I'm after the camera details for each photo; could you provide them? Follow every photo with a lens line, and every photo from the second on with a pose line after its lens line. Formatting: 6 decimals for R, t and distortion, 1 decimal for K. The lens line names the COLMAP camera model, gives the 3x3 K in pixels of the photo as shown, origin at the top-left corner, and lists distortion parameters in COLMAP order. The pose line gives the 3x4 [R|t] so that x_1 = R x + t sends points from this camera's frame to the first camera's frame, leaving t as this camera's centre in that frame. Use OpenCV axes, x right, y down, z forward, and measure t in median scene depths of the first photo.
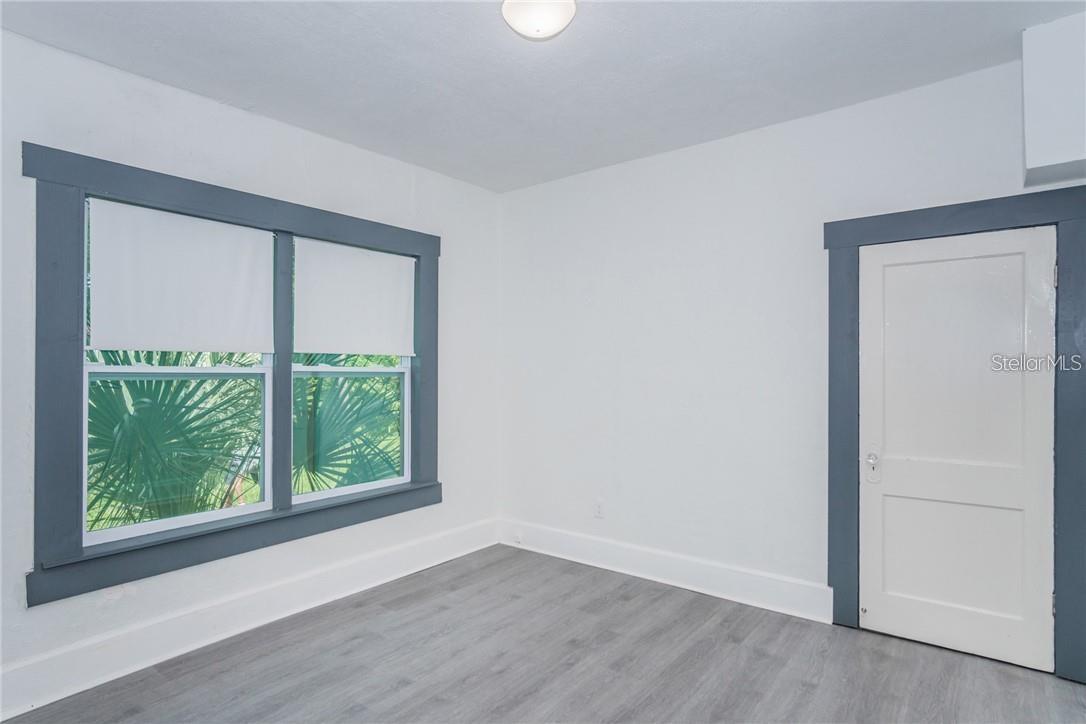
lens RADIAL K [[573.3, 0, 548.2], [0, 573.3, 371.8], [0, 0, 1]] dist [-0.002600, 0.000374]
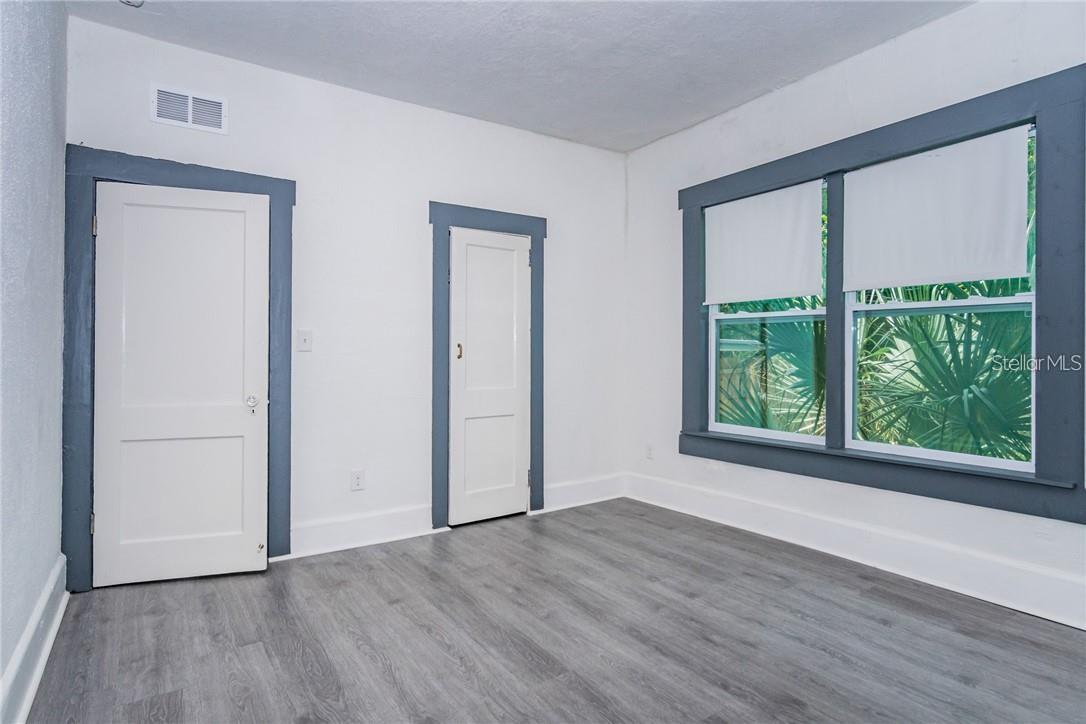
lens RADIAL K [[585.4, 0, 536.4], [0, 585.4, 347.4], [0, 0, 1]] dist [-0.014381, 0.000617]
pose [[-0.320038, -0.003836, -0.947397, 0.745295], [0.000696, 0.999991, -0.004285, 0.072965], [0.947404, -0.002031, -0.320033, 0.917264]]
